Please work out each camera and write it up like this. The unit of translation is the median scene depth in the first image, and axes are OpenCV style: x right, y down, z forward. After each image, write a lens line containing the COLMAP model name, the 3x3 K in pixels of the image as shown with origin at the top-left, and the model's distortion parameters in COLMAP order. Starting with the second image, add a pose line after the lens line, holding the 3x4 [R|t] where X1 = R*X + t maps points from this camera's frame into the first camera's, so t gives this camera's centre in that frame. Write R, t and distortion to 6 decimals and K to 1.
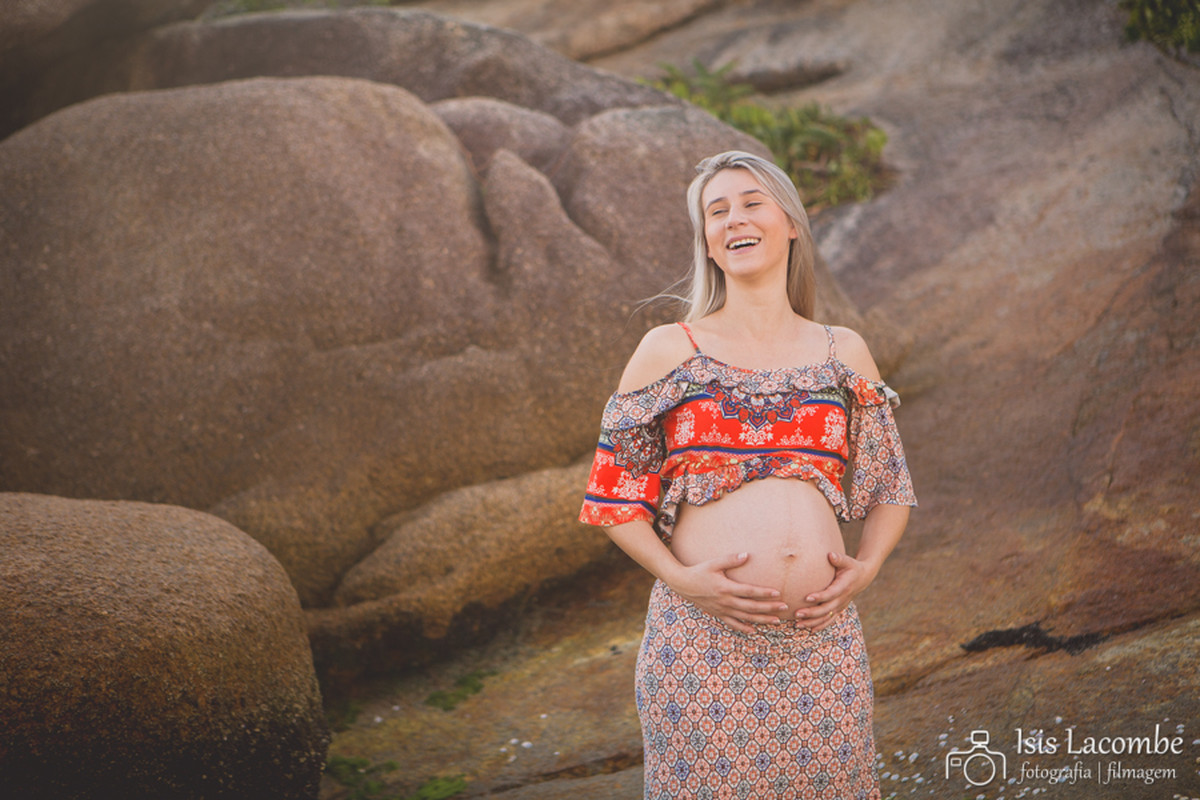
lens RADIAL K [[2359.0, 0, 596.4], [0, 2359.0, 382.7], [0, 0, 1]] dist [0.242507, 0.000000]
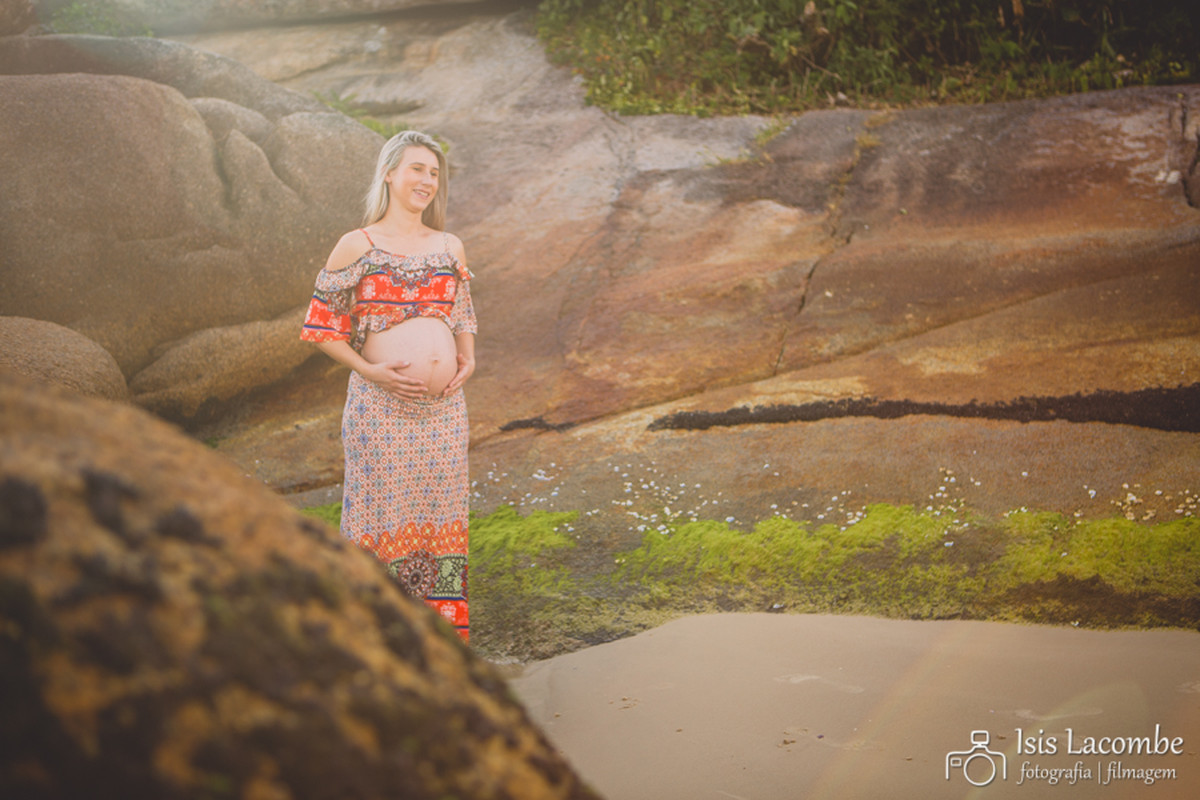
lens RADIAL K [[1466.8, 0, 611.2], [0, 1466.8, 398.4], [0, 0, 1]] dist [-0.004298, 0.000000]
pose [[0.965065, 0.043106, 0.258441, -0.047424], [-0.058536, 0.996914, 0.052309, 0.022635], [-0.255389, -0.065610, 0.964610, -0.081777]]
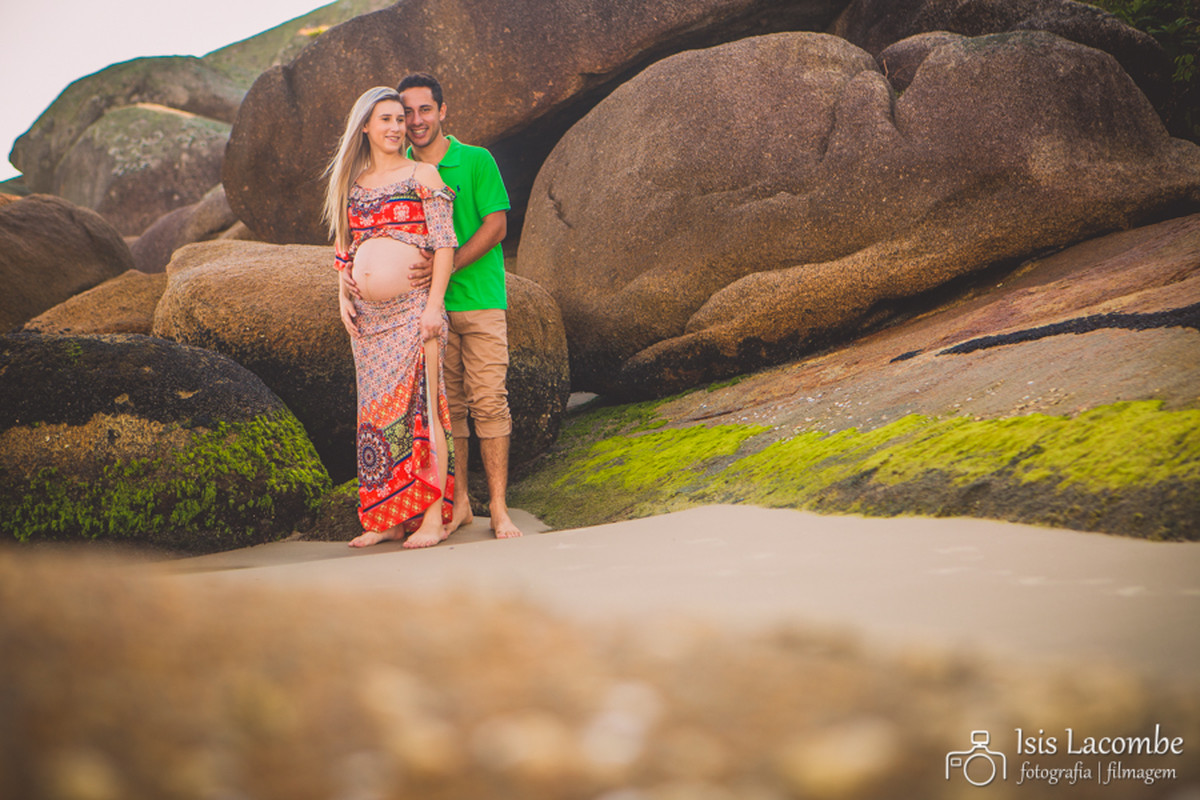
lens RADIAL K [[2359.0, 0, 573.5], [0, 2359.0, 399.7], [0, 0, 1]] dist [0.242507, 0.000000]
pose [[0.746534, 0.047112, -0.663677, 1.010686], [-0.012917, 0.998328, 0.056338, 0.041431], [0.665221, -0.033486, 0.745895, -0.399380]]
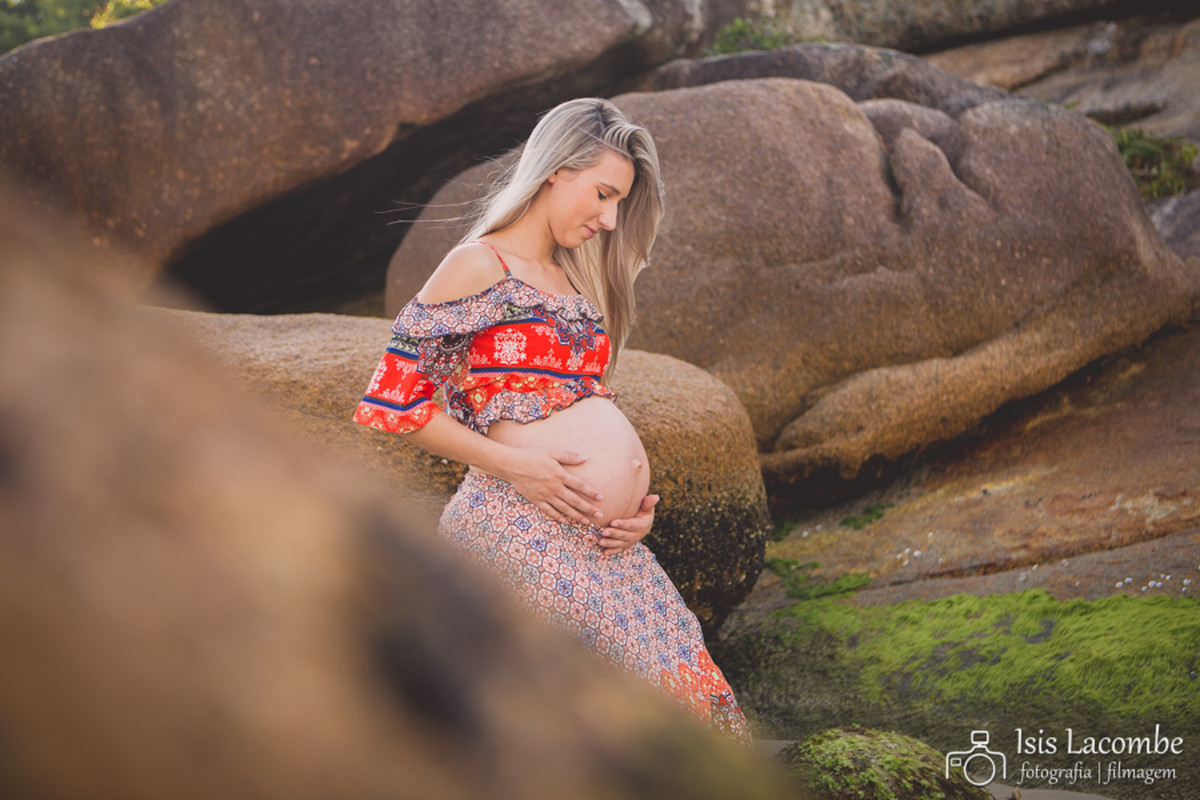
lens RADIAL K [[1620.0, 0, 597.2], [0, 1620.0, 393.5], [0, 0, 1]] dist [0.032573, 0.000000]
pose [[0.976433, 0.027310, -0.214084, -0.011149], [-0.025303, 0.999606, 0.012108, 0.051025], [0.214330, -0.006406, 0.976740, 0.064108]]
